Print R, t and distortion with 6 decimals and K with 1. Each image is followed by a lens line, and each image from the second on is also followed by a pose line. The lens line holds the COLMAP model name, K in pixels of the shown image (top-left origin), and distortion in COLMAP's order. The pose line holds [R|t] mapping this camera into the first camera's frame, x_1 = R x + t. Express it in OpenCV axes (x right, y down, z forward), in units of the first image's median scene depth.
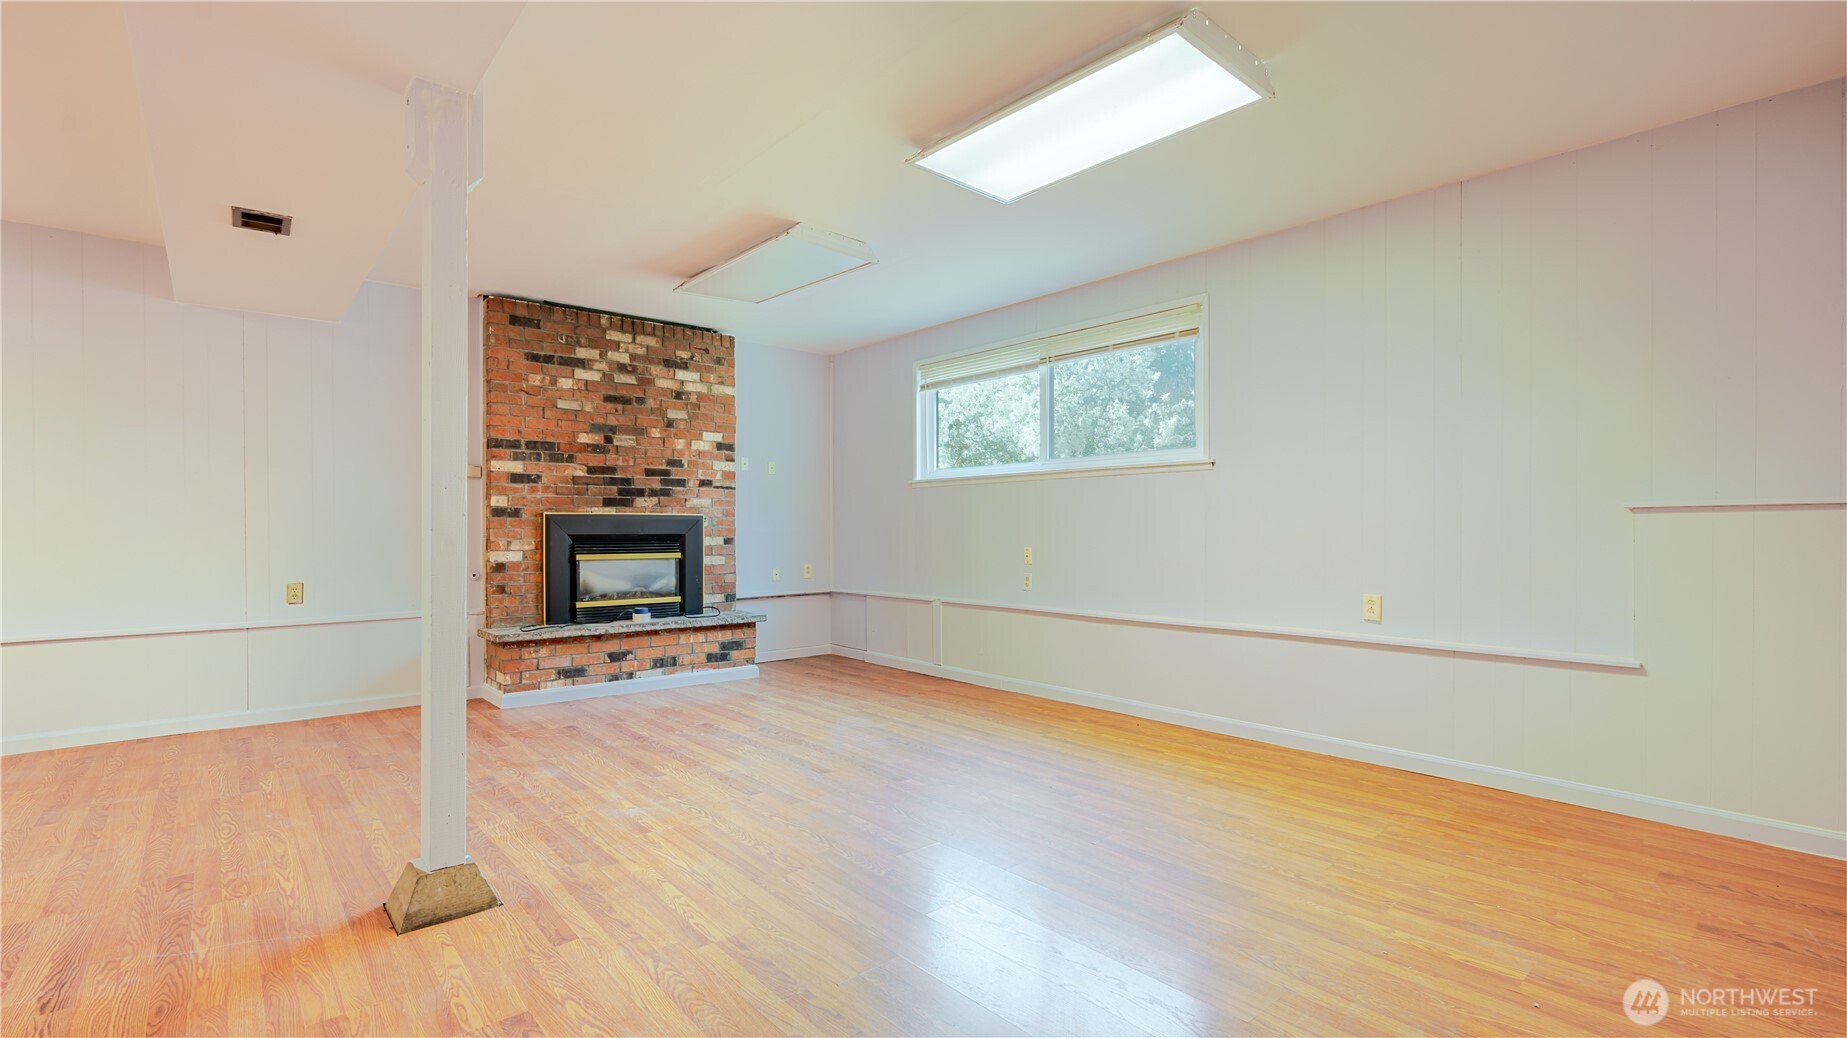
lens RADIAL K [[820.6, 0, 922.0], [0, 820.6, 521.5], [0, 0, 1]] dist [-0.012425, 0.001902]
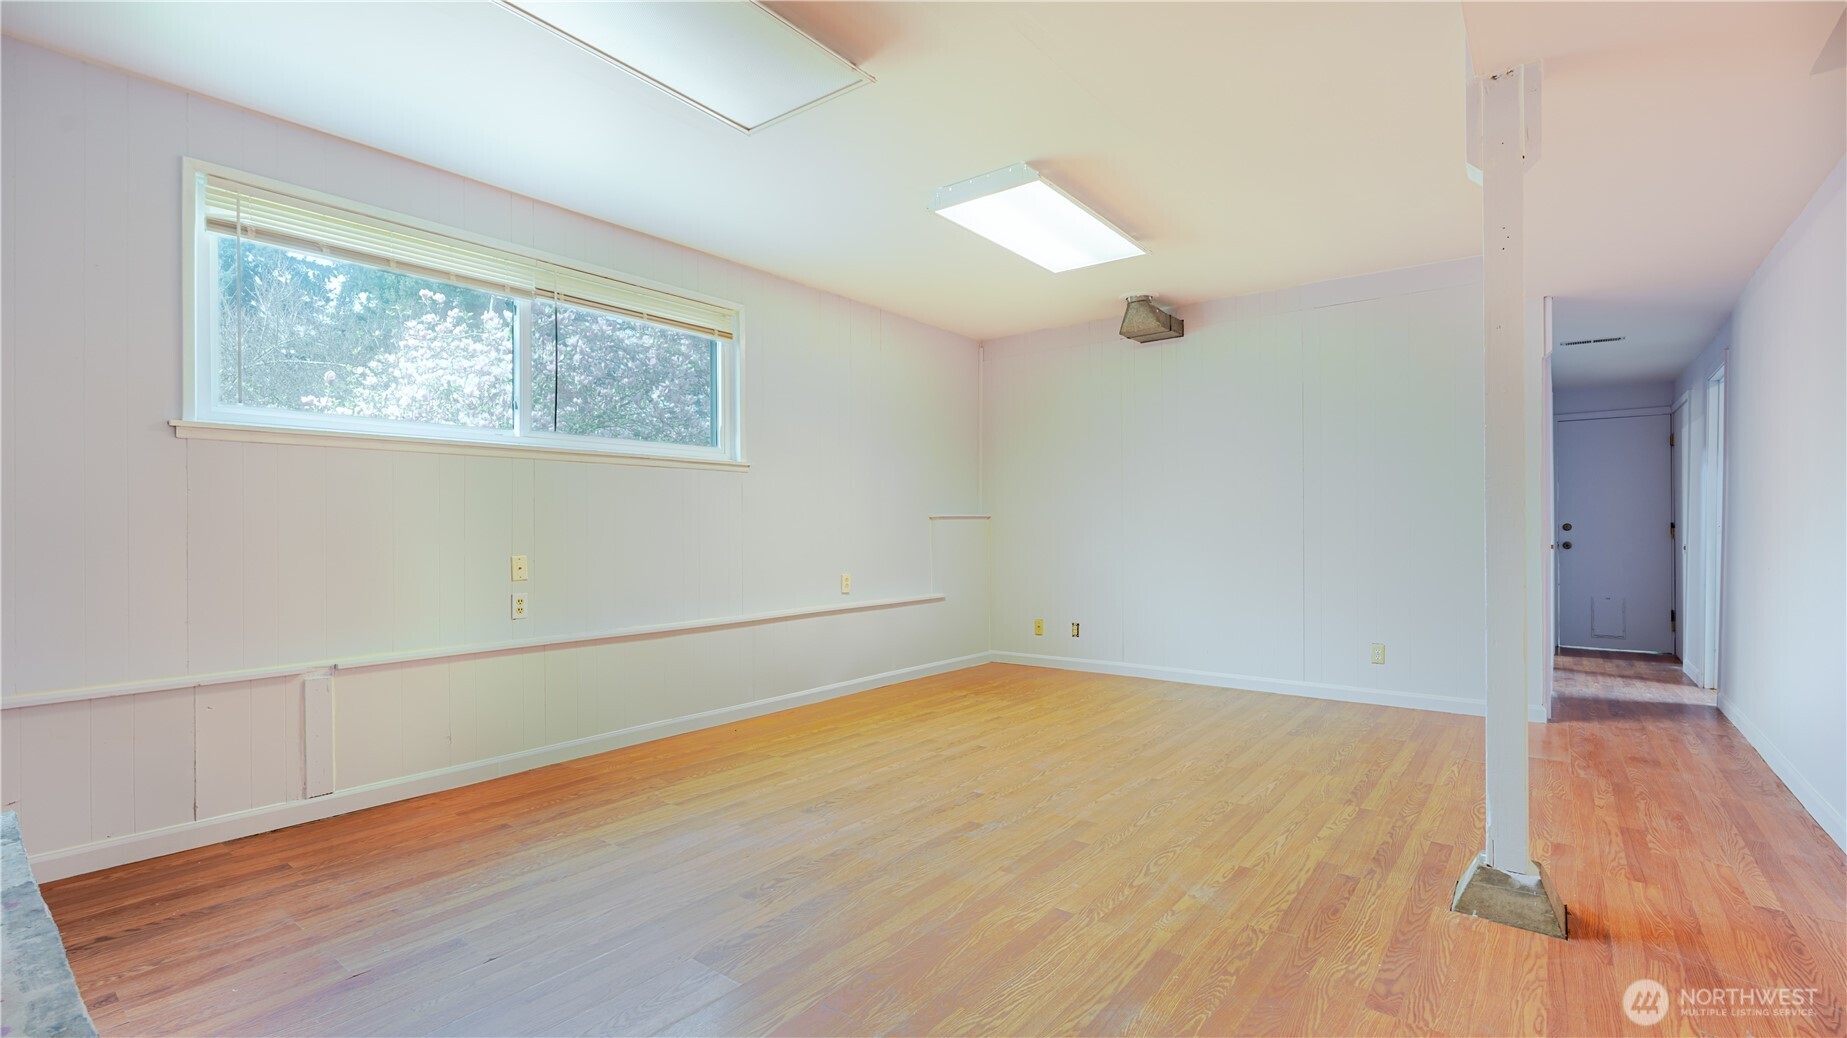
lens RADIAL K [[820.6, 0, 919.4], [0, 820.6, 526.6], [0, 0, 1]] dist [-0.012425, 0.001902]
pose [[-0.188274, 0.003576, 0.982110, -1.119427], [-0.005057, 0.999977, -0.004611, 0.016528], [-0.982104, -0.005835, -0.188251, 1.487962]]
